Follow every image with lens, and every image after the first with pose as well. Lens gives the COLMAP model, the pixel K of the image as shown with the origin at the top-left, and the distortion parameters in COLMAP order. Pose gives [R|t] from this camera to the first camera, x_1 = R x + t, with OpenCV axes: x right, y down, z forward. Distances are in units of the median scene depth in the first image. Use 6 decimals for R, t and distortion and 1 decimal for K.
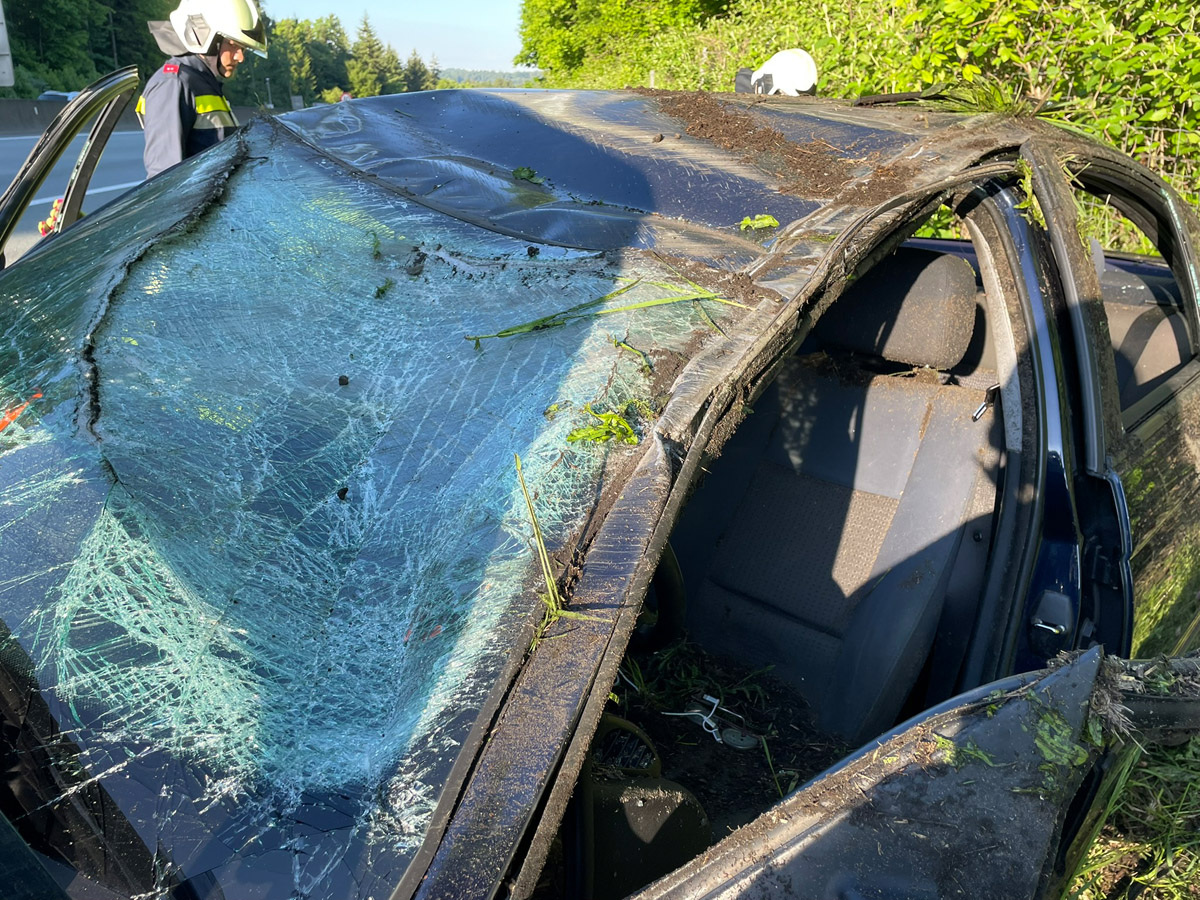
lens RADIAL K [[897.0, 0, 598.7], [0, 897.0, 448.4], [0, 0, 1]] dist [0.051862, -0.048646]
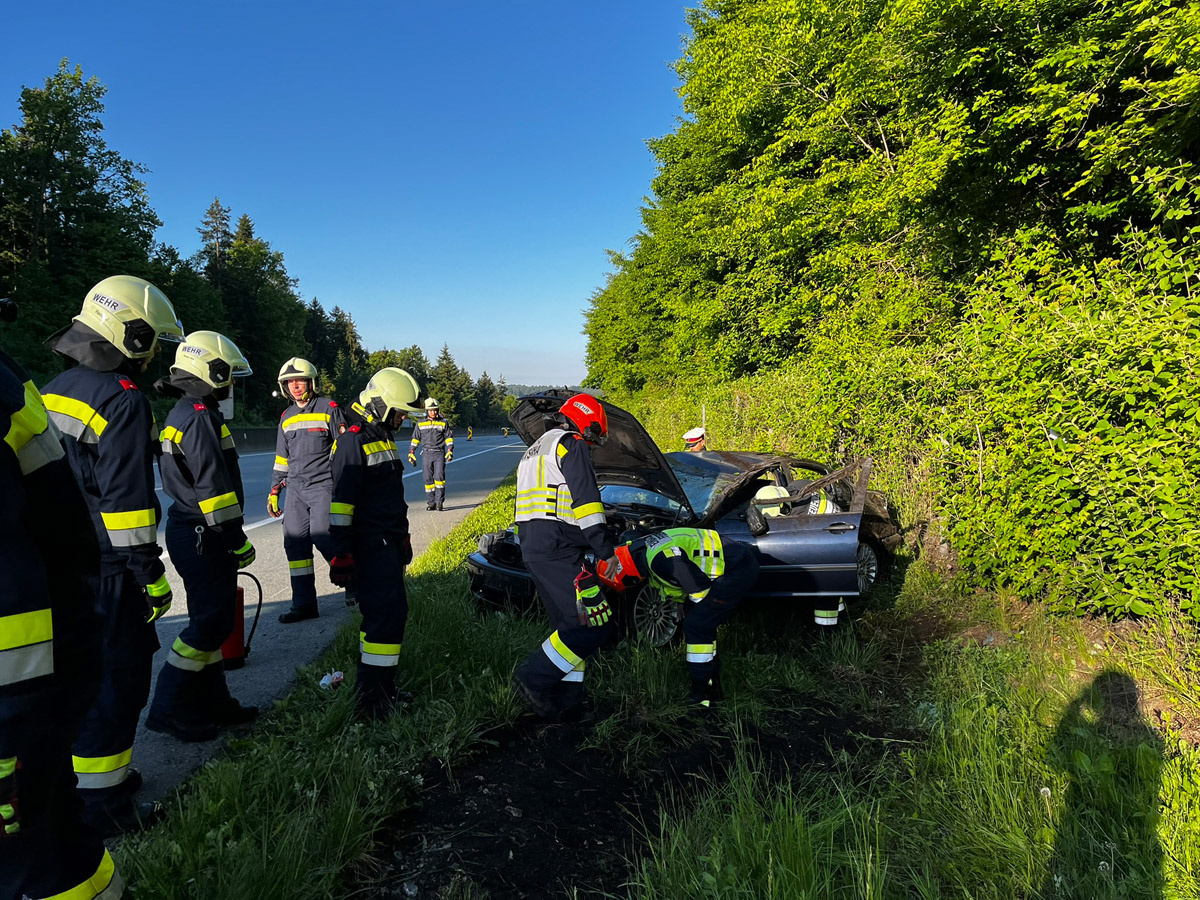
lens RADIAL K [[903.4, 0, 603.7], [0, 903.4, 448.1], [0, 0, 1]] dist [0.008663, -0.016515]
pose [[0.998678, -0.016948, -0.048533, -0.009310], [0.000584, 0.947772, -0.318948, 0.033351], [0.051404, 0.318498, 0.946529, -0.106534]]
